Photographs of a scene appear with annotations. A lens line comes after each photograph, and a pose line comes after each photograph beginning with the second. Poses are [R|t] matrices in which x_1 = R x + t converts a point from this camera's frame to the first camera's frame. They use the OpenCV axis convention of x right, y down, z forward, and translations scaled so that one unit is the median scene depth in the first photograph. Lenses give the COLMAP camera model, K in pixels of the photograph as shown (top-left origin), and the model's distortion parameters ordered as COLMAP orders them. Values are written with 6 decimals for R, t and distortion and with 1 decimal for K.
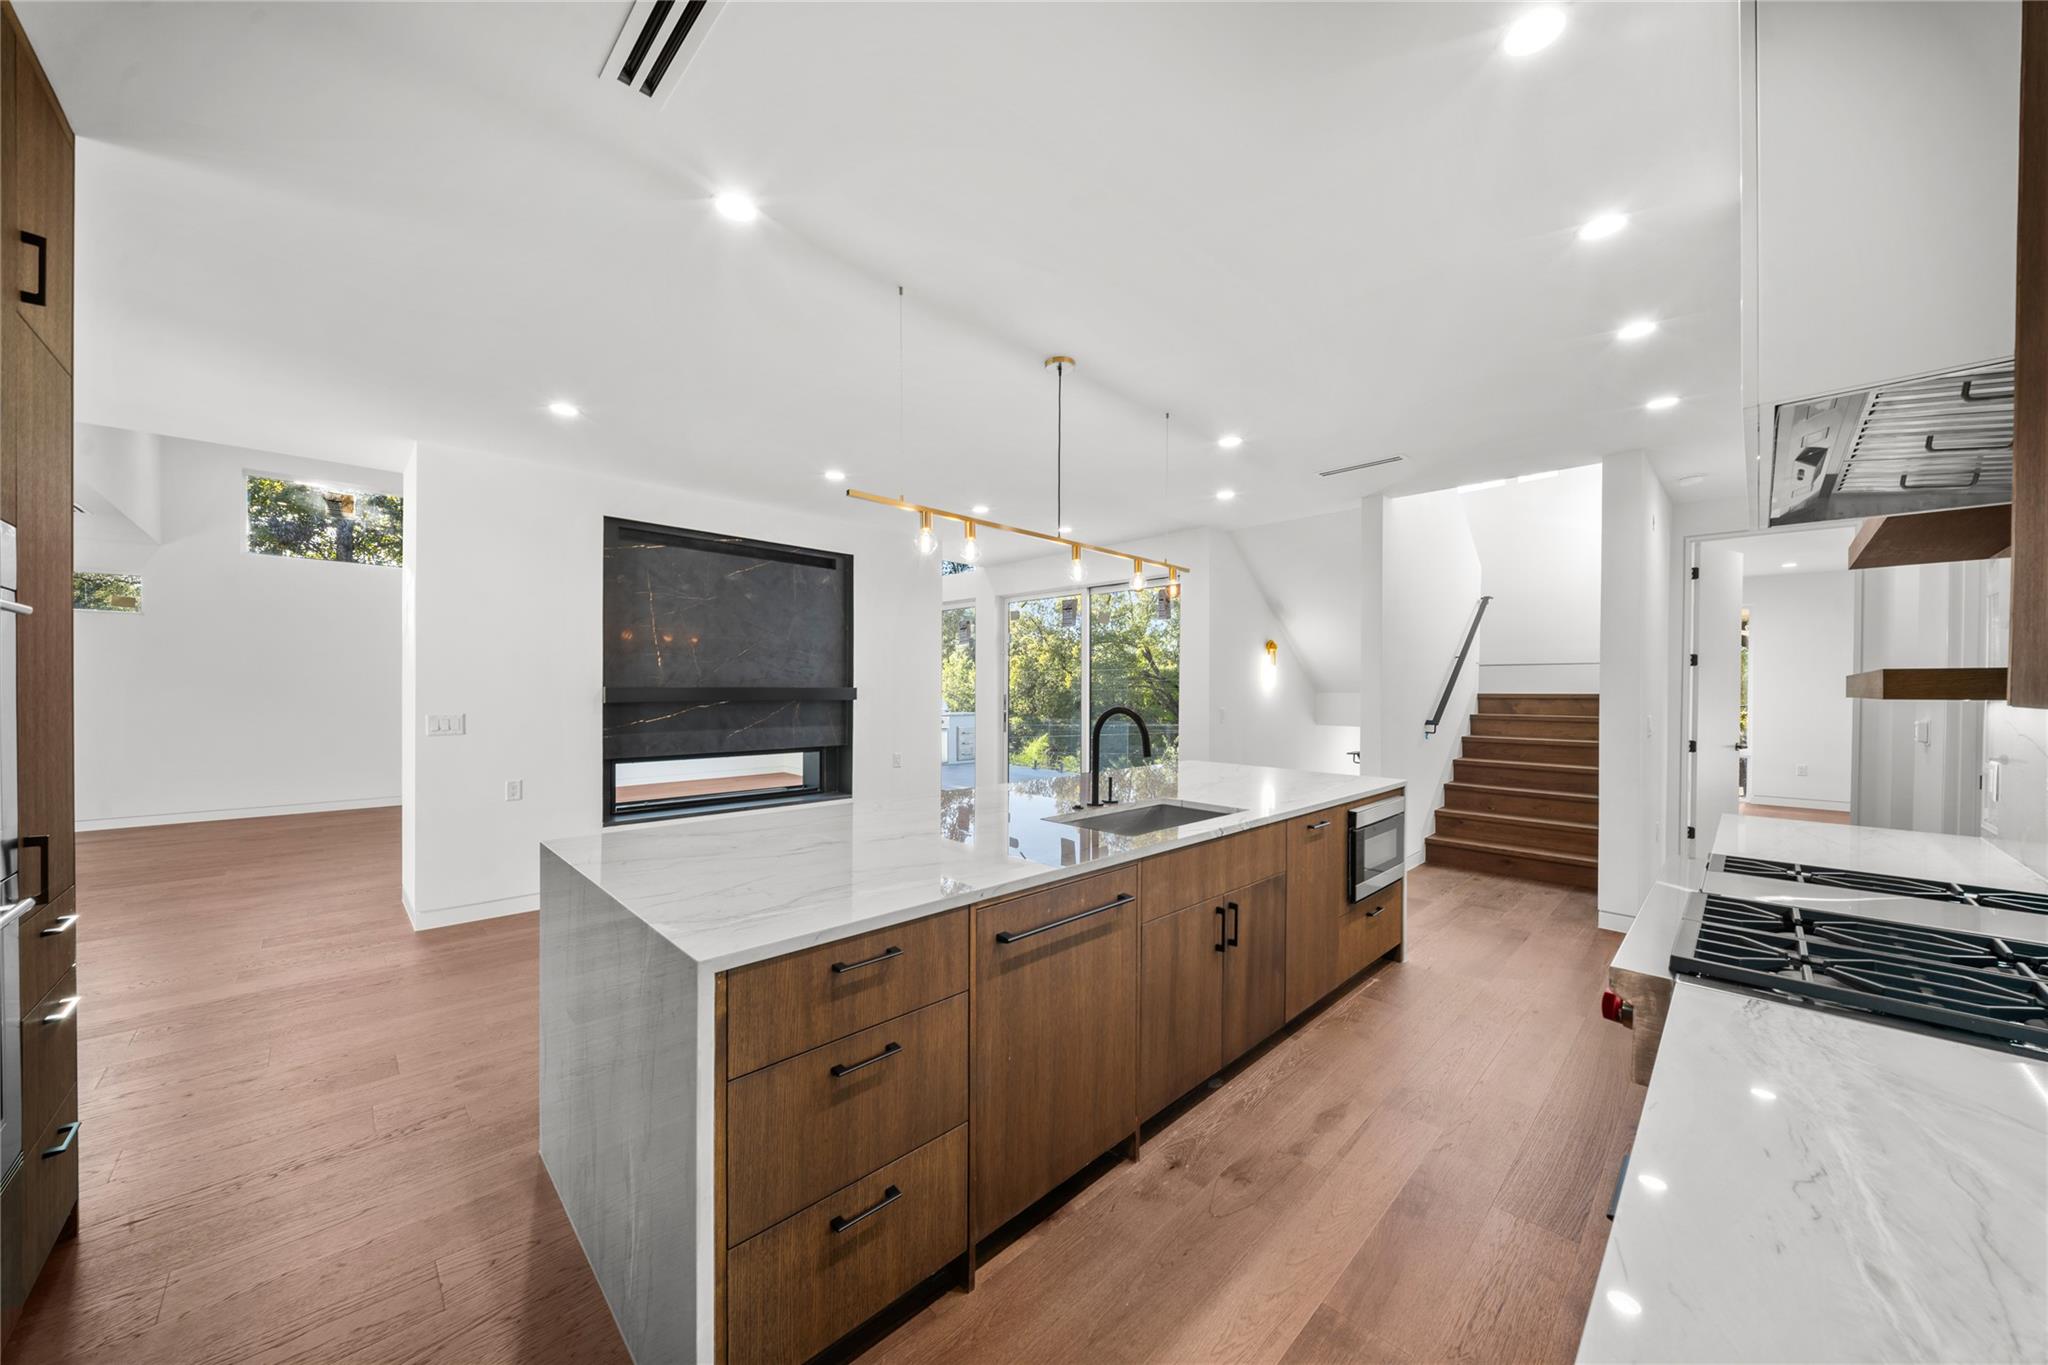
lens RADIAL K [[714.1, 0, 1020.7], [0, 714.1, 683.1], [0, 0, 1]] dist [-0.001113, -0.000074]
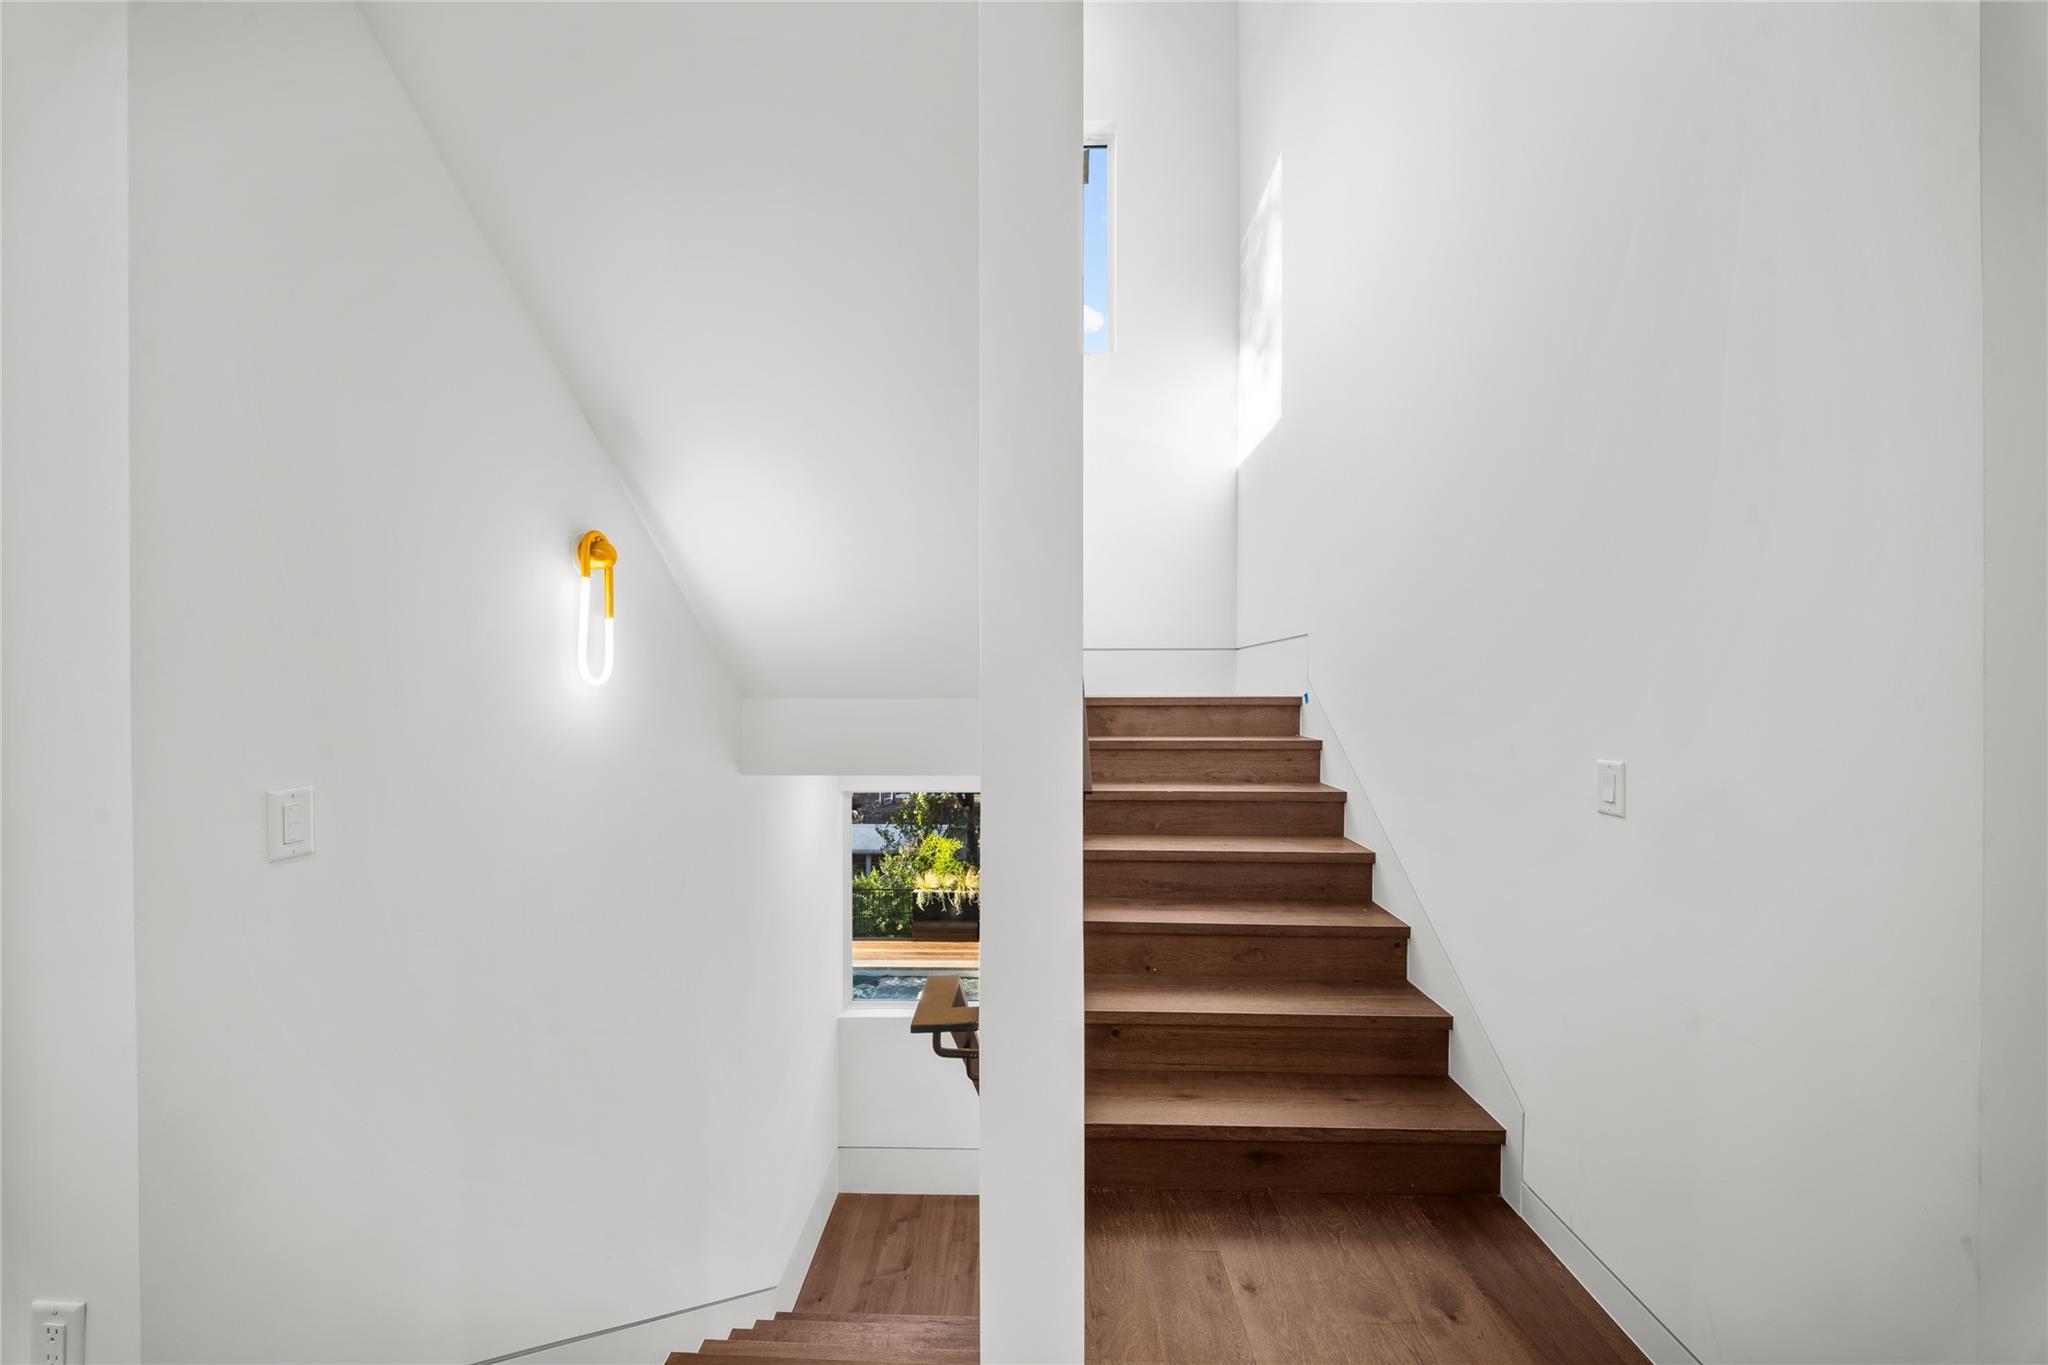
lens RADIAL K [[714.1, 0, 1023.0], [0, 714.1, 687.7], [0, 0, 1]] dist [-0.001113, -0.000074]
pose [[0.718976, 0.002381, 0.695031, 0.281359], [0.003039, 0.999974, -0.006568, 0.011053], [-0.695028, 0.006834, 0.718950, 0.677247]]
